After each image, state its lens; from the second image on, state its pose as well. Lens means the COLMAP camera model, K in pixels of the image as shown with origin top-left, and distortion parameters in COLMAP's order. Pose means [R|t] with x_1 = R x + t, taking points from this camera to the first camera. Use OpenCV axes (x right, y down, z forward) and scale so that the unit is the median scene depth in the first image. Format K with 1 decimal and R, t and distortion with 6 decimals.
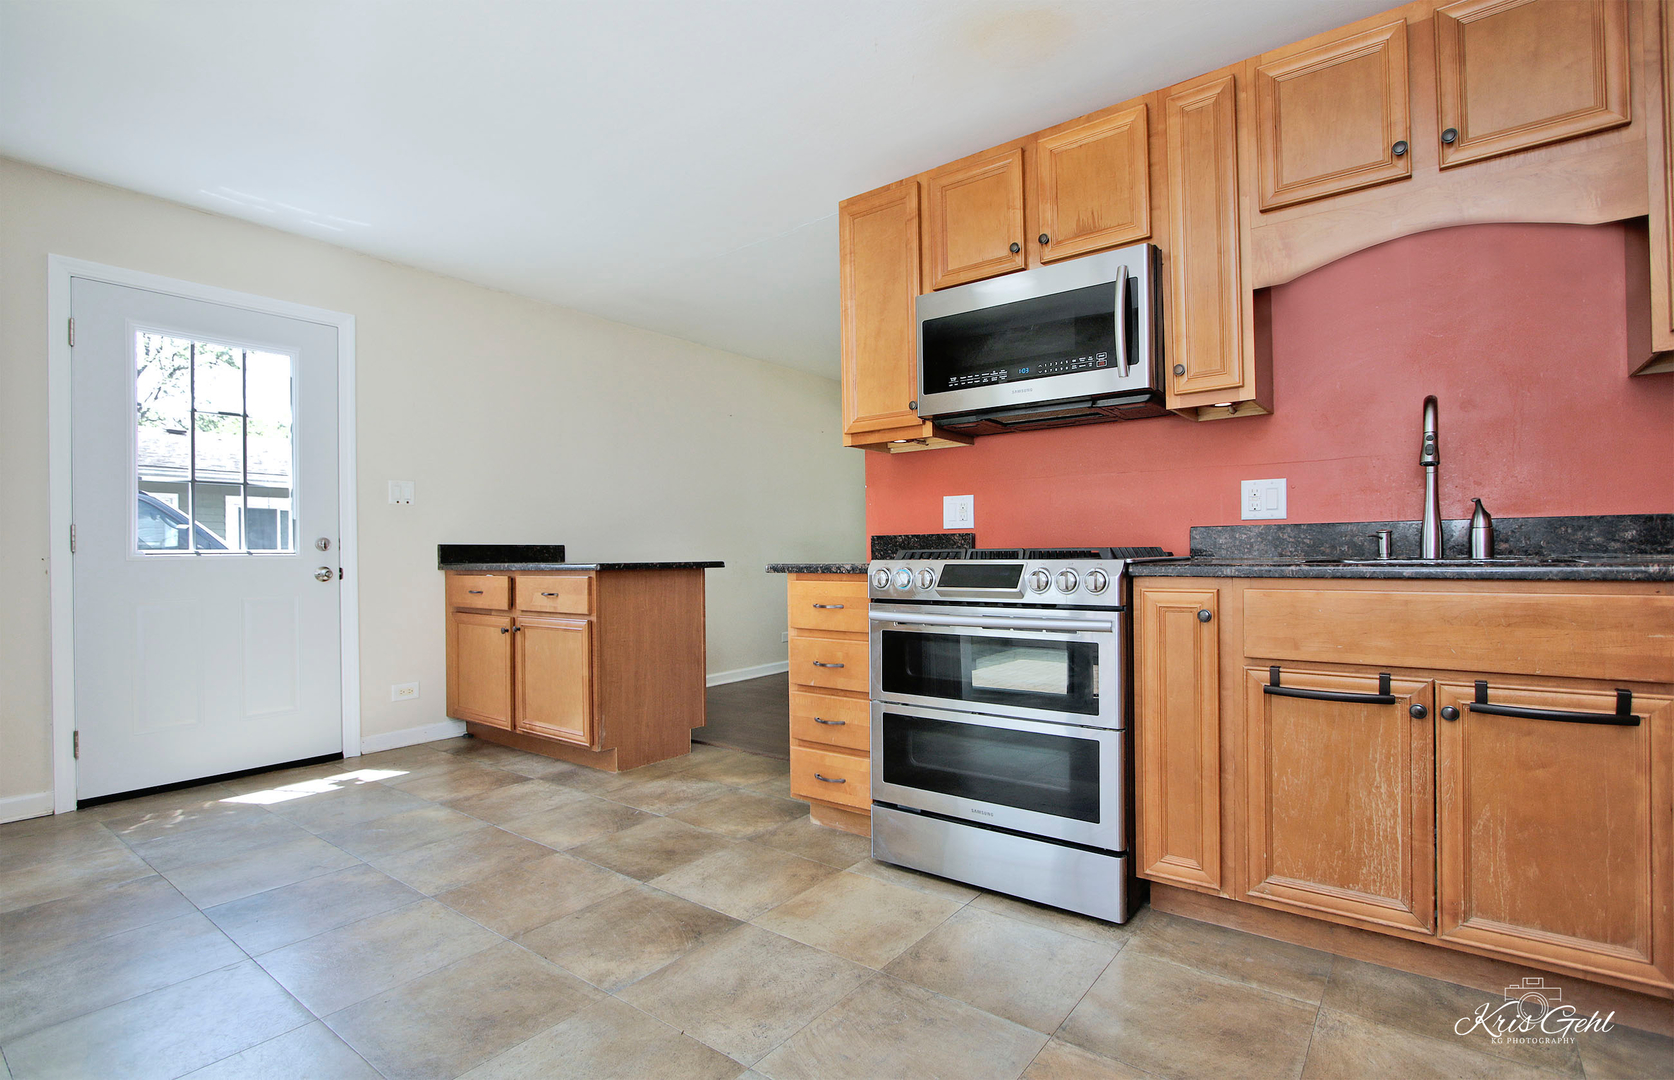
lens RADIAL K [[788.6, 0, 861.2], [0, 788.6, 539.6], [0, 0, 1]] dist [-0.019893, 0.002098]
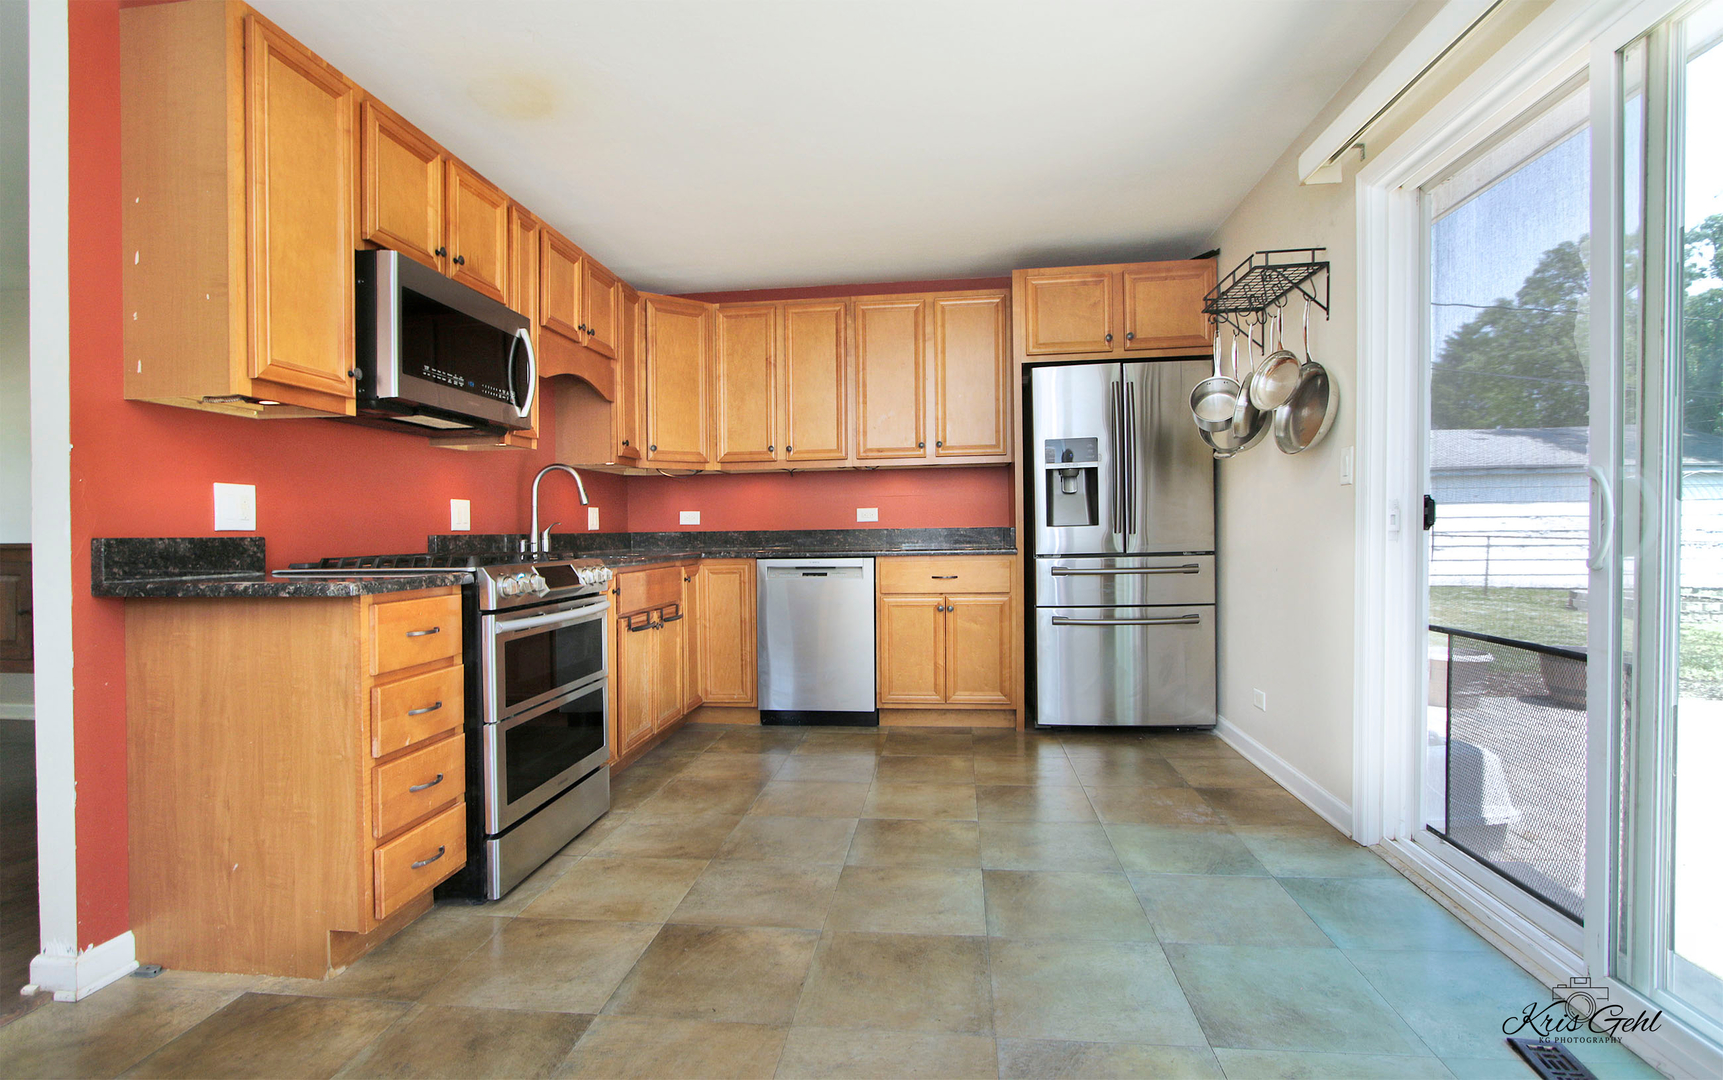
lens RADIAL K [[826.0, 0, 859.3], [0, 826.0, 528.3], [0, 0, 1]] dist [-0.011945, -0.000367]
pose [[-0.494533, 0.023076, 0.868853, -1.042599], [0.007460, 0.999723, -0.022306, 0.006484], [-0.869127, -0.004550, -0.494568, 1.138191]]
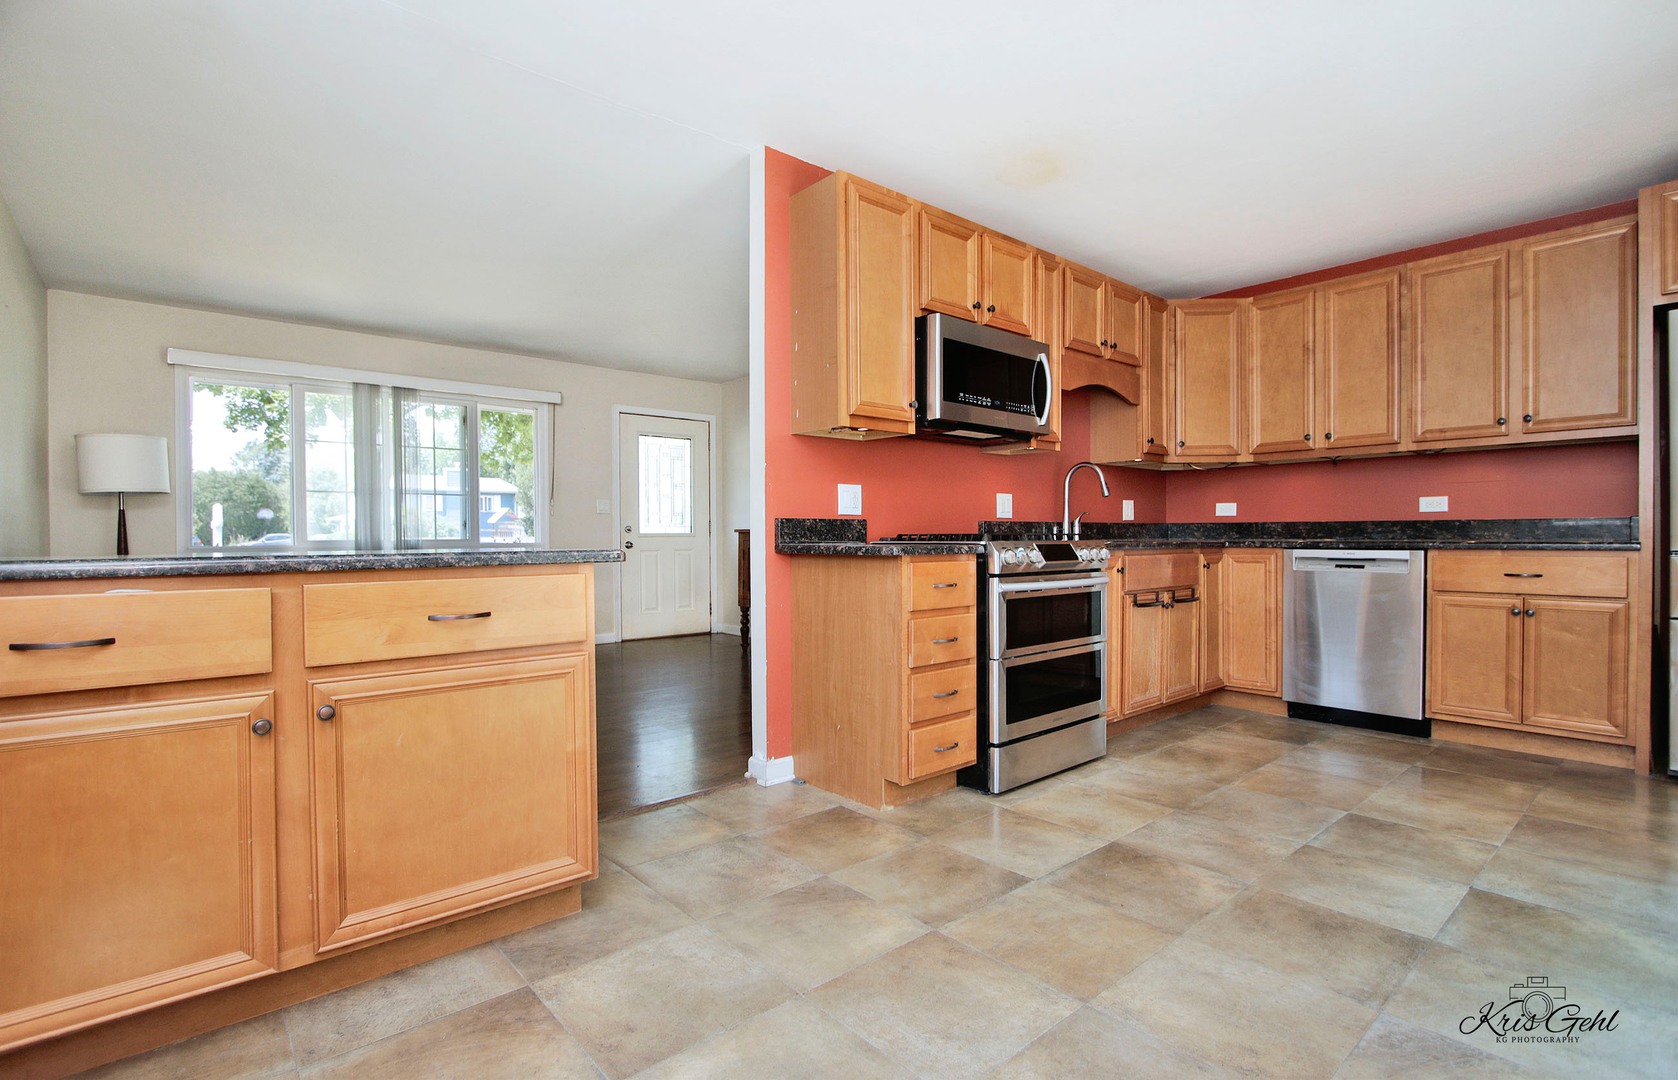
lens RADIAL K [[790.4, 0, 856.1], [0, 790.4, 534.5], [0, 0, 1]] dist [-0.019893, 0.002098]
pose [[0.204567, 0.011800, 0.978781, -1.229397], [-0.015182, 0.999845, -0.008881, 0.030123], [-0.978735, -0.013043, 0.204714, 0.996747]]
